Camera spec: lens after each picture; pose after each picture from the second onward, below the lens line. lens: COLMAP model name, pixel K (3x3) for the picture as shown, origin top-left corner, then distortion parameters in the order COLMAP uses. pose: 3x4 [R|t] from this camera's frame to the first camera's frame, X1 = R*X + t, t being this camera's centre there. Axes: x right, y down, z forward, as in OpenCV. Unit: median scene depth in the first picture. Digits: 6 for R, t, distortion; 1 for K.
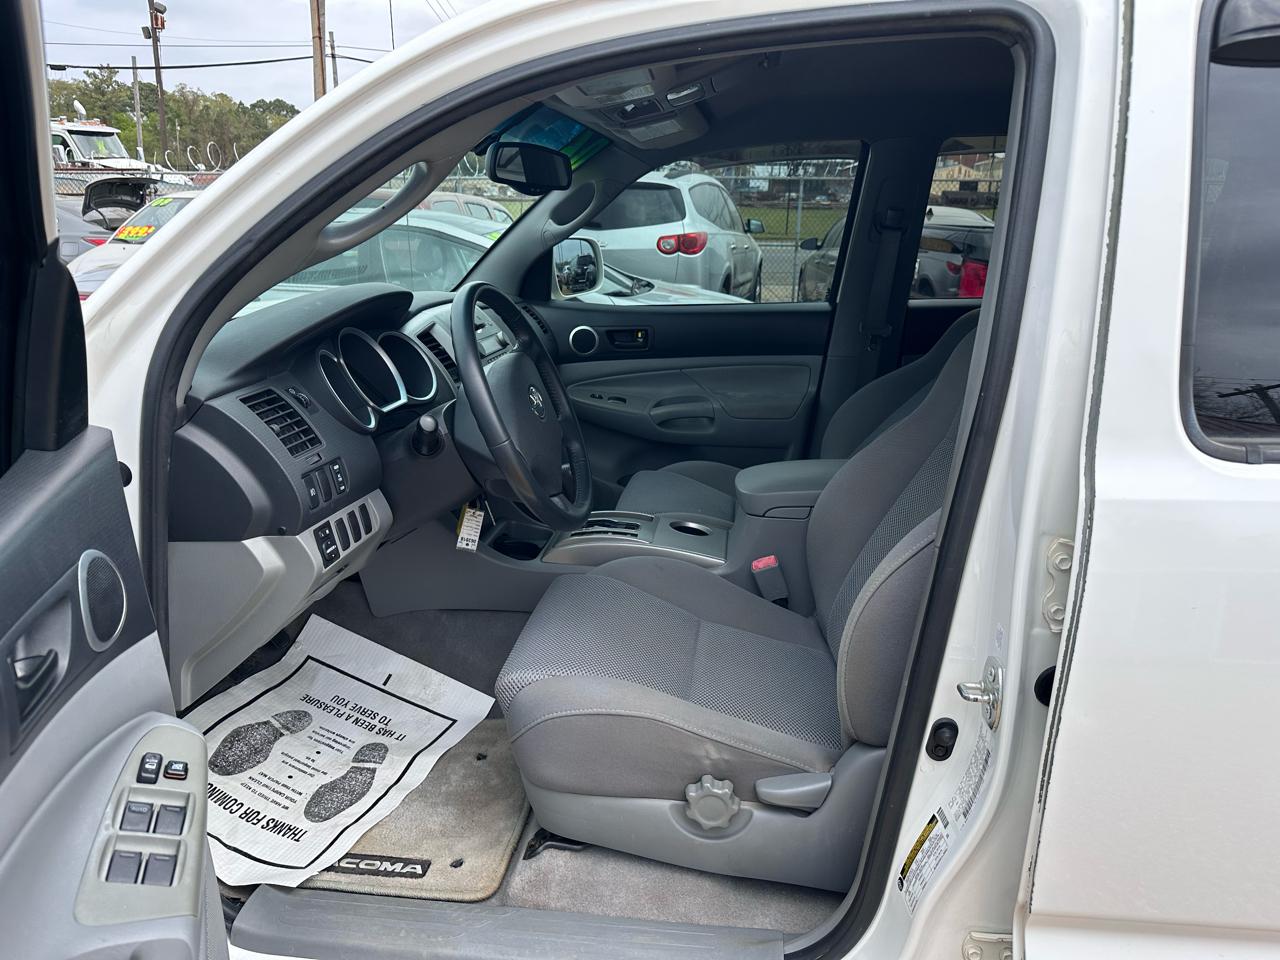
lens RADIAL K [[896.3, 0, 647.4], [0, 896.3, 472.0], [0, 0, 1]] dist [0.025371, -0.033802]
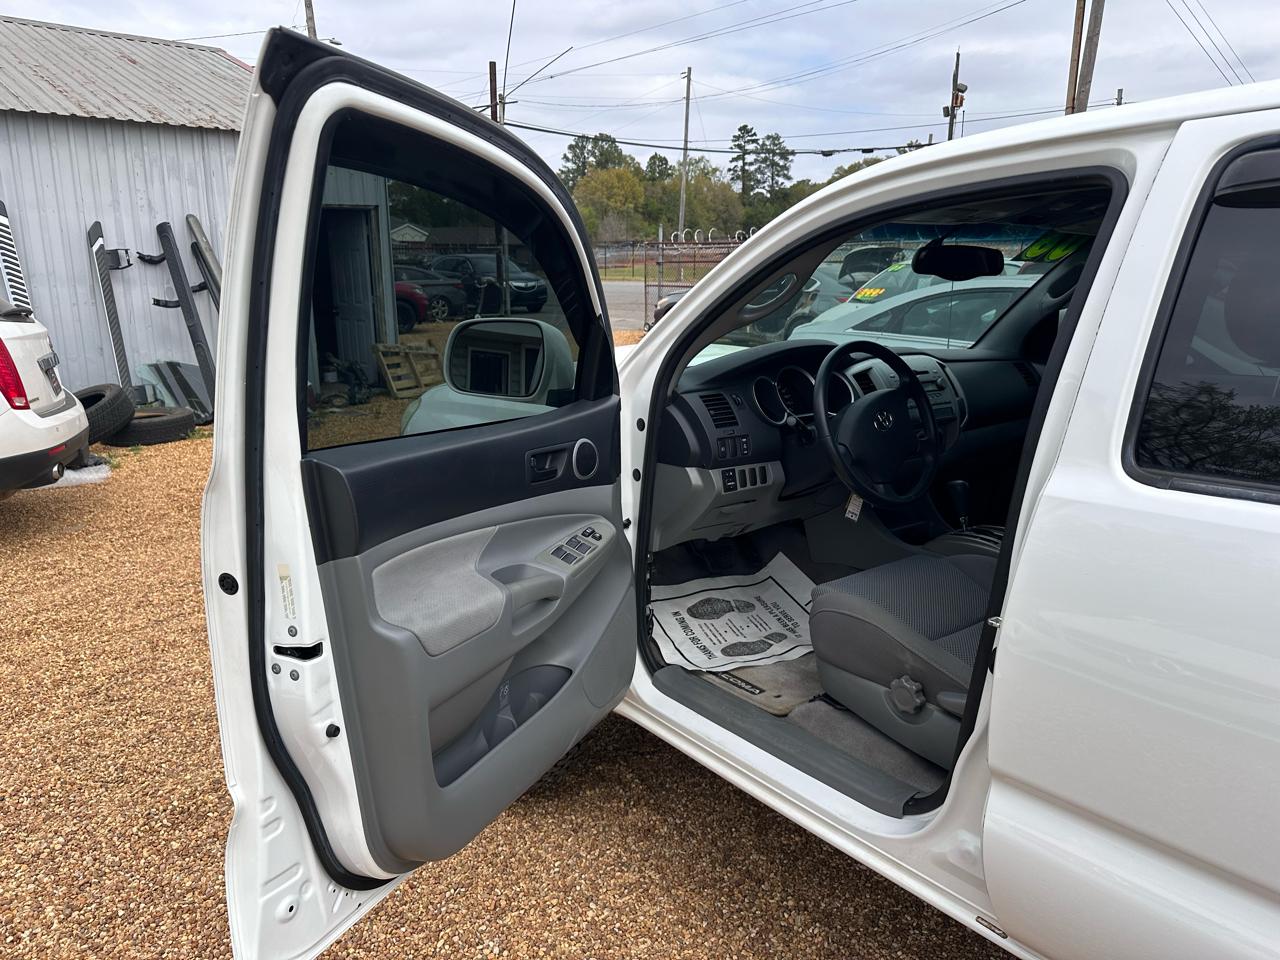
lens RADIAL K [[896.3, 0, 643.1], [0, 896.3, 478.8], [0, 0, 1]] dist [0.025371, -0.033802]
pose [[0.706426, 0.149280, -0.691865, 0.670500], [-0.185094, 0.982452, 0.022988, 0.059121], [0.683156, 0.111821, 0.721661, -0.367549]]
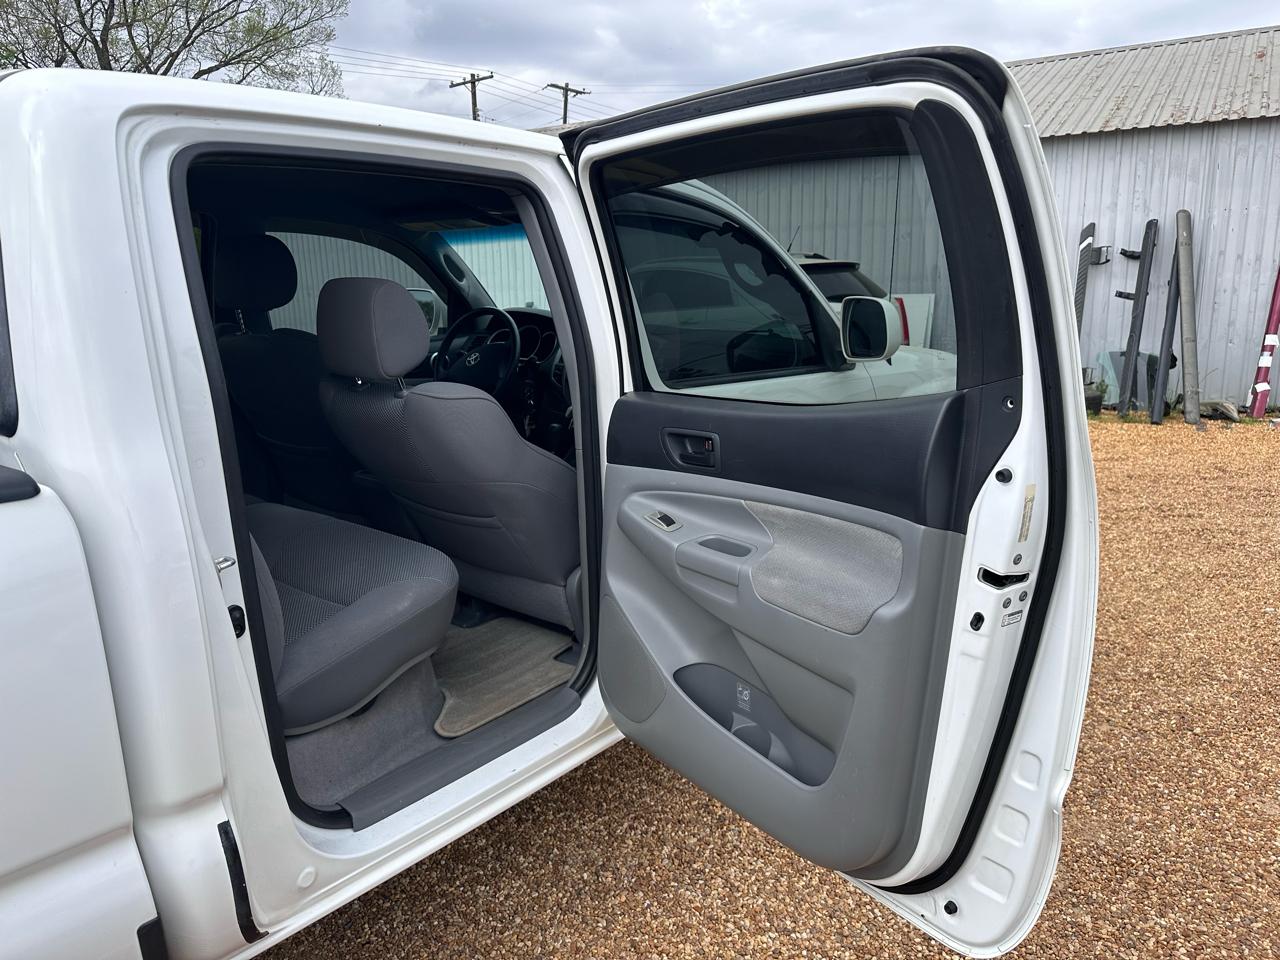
lens RADIAL K [[896.3, 0, 636.7], [0, 896.3, 472.9], [0, 0, 1]] dist [0.025371, -0.033802]
pose [[-0.538257, 0.175049, -0.824401, 1.672892], [-0.220156, 0.915022, 0.338033, -0.721766], [0.813517, 0.363446, -0.453979, 2.628708]]
